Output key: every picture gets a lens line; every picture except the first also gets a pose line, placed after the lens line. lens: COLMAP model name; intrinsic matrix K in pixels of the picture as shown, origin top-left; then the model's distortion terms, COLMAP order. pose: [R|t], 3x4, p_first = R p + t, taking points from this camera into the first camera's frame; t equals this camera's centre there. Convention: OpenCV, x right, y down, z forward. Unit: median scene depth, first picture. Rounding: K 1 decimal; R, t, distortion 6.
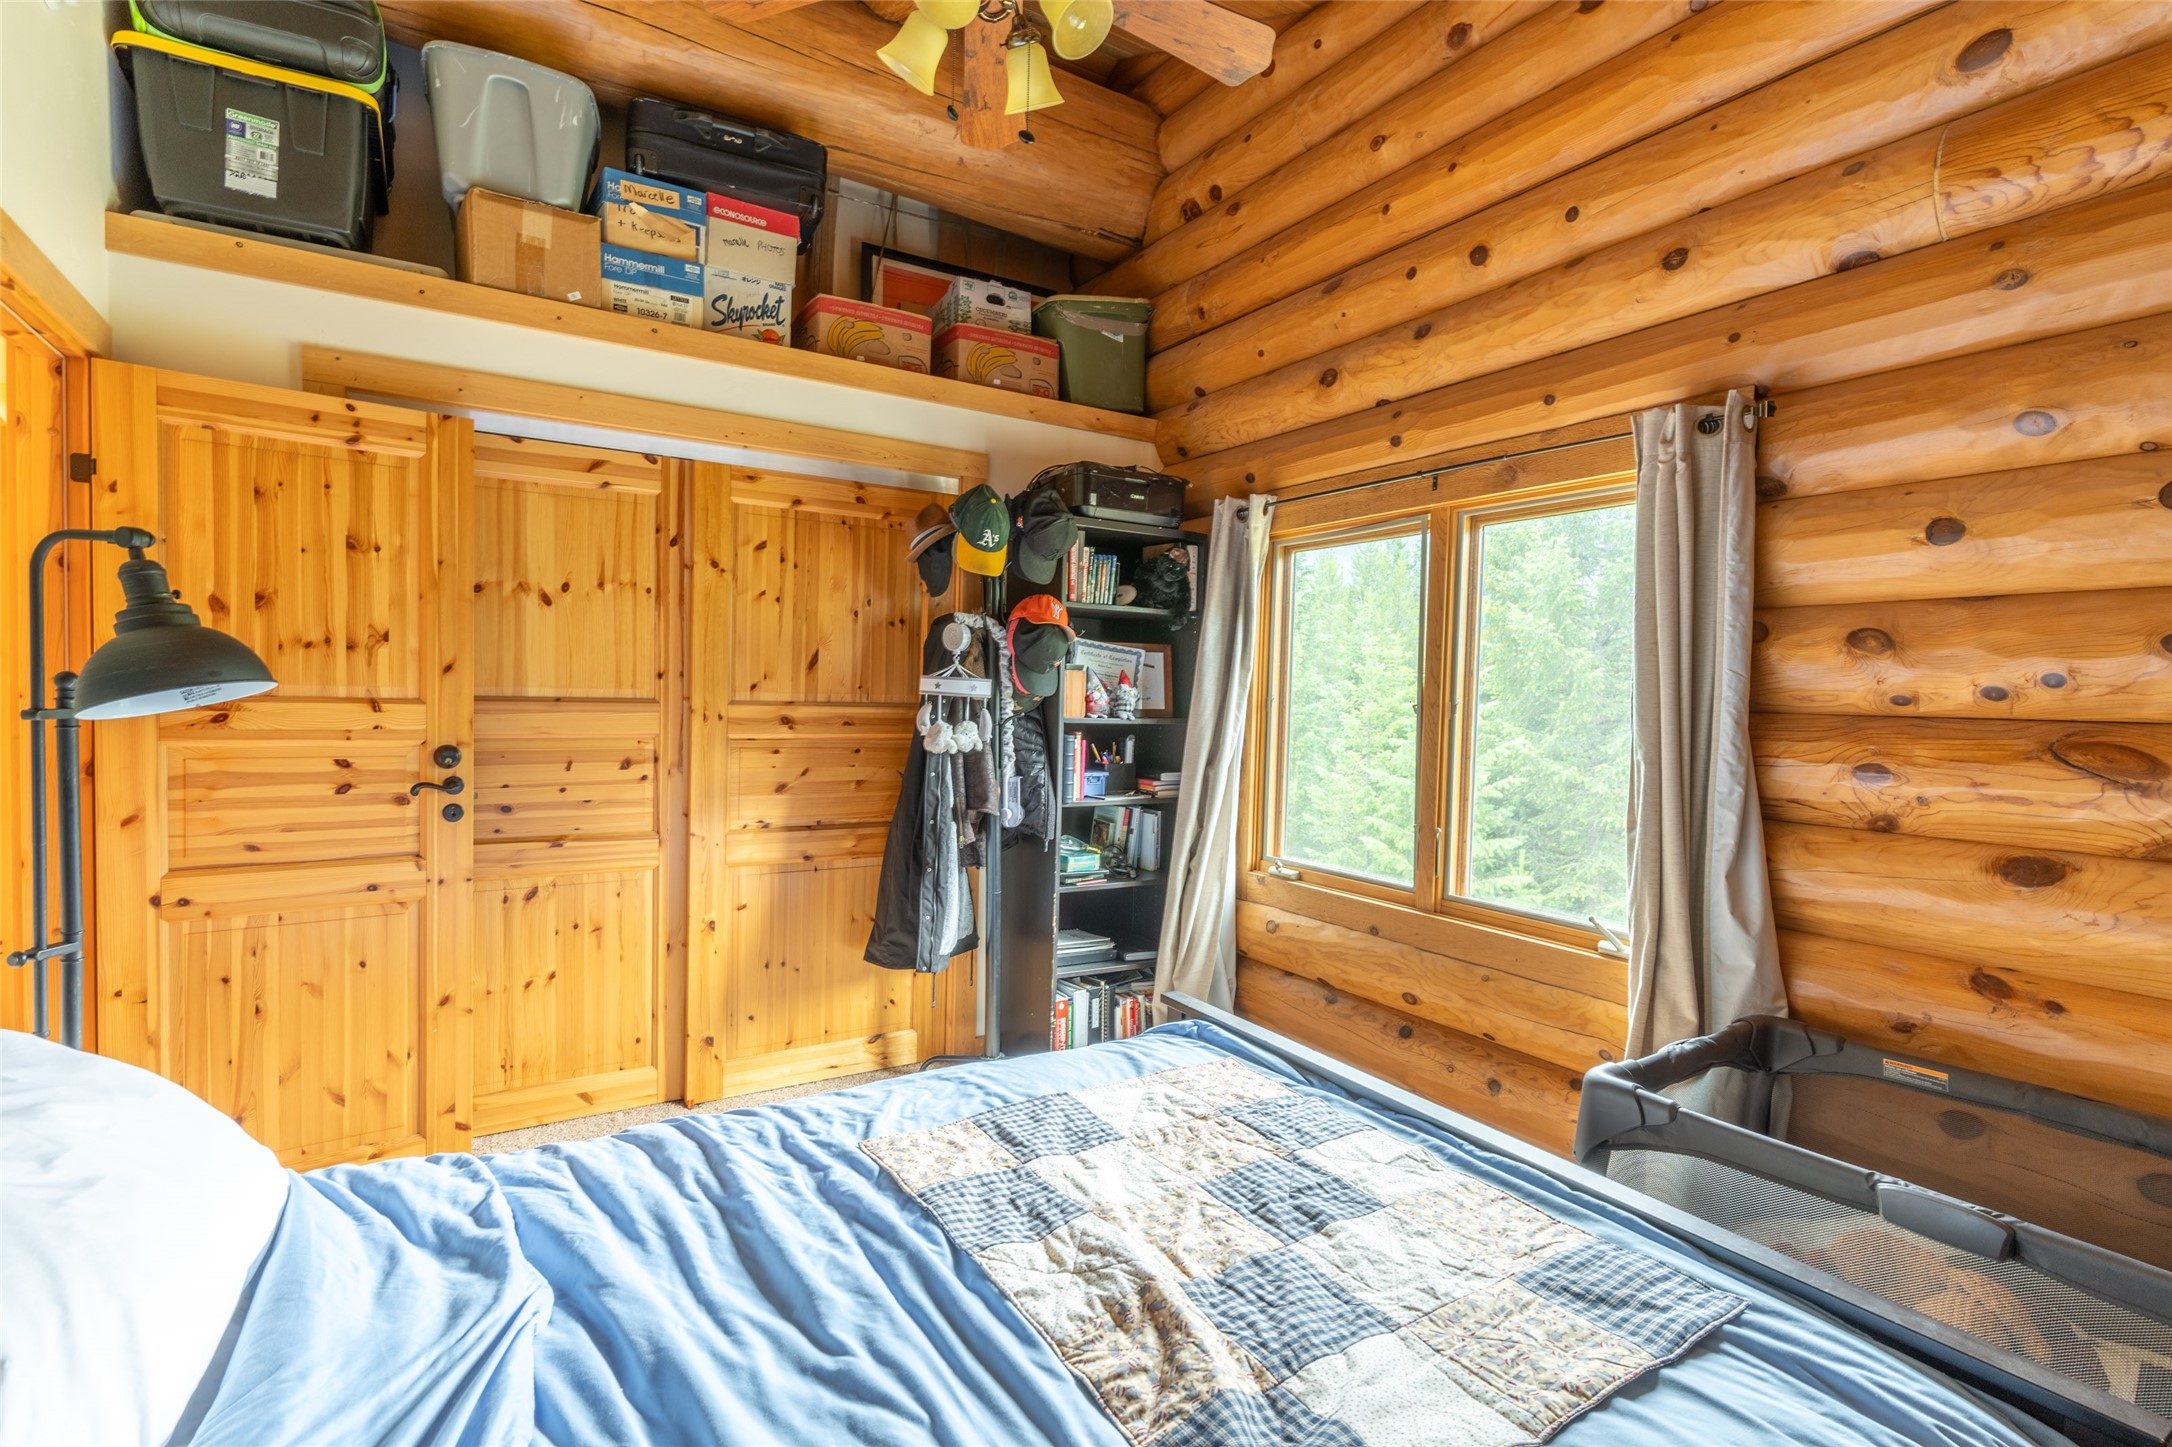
lens RADIAL K [[1033.0, 0, 1083.8], [0, 1033.0, 747.5], [0, 0, 1]] dist [0.000603, -0.000009]
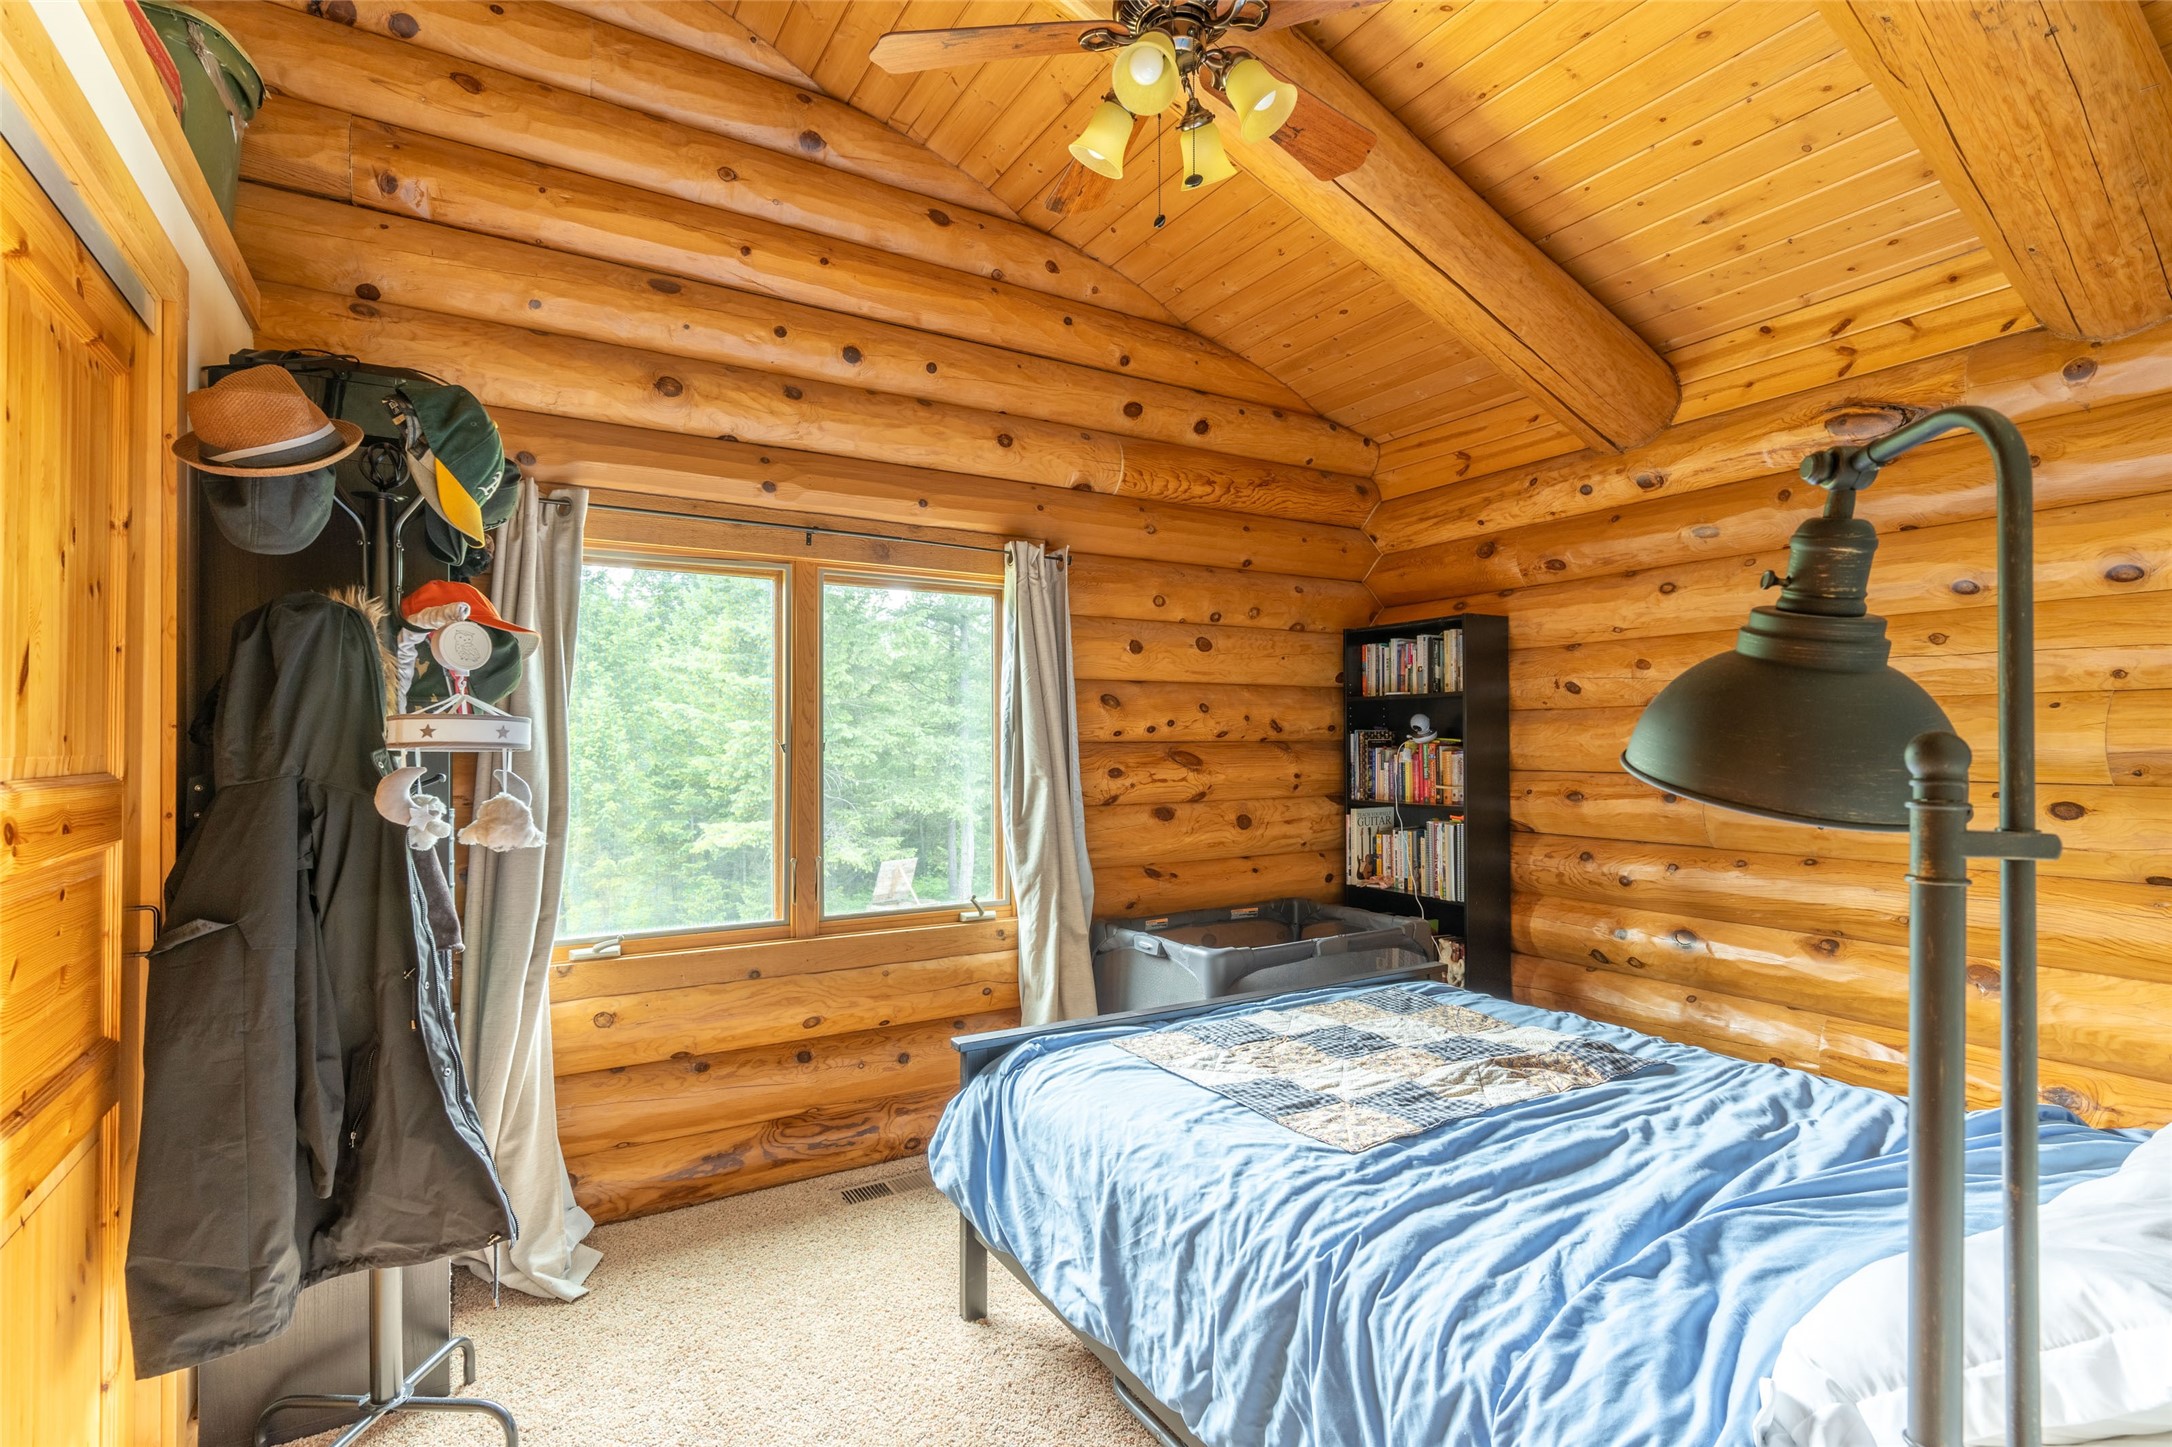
lens RADIAL K [[1033.0, 0, 1083.8], [0, 1033.0, 747.5], [0, 0, 1]] dist [0.000603, -0.000009]
pose [[0.014168, -0.028121, 0.999504, -1.215782], [0.056520, 0.998029, 0.027279, -0.083524], [-0.998301, 0.056106, 0.015729, 1.160754]]
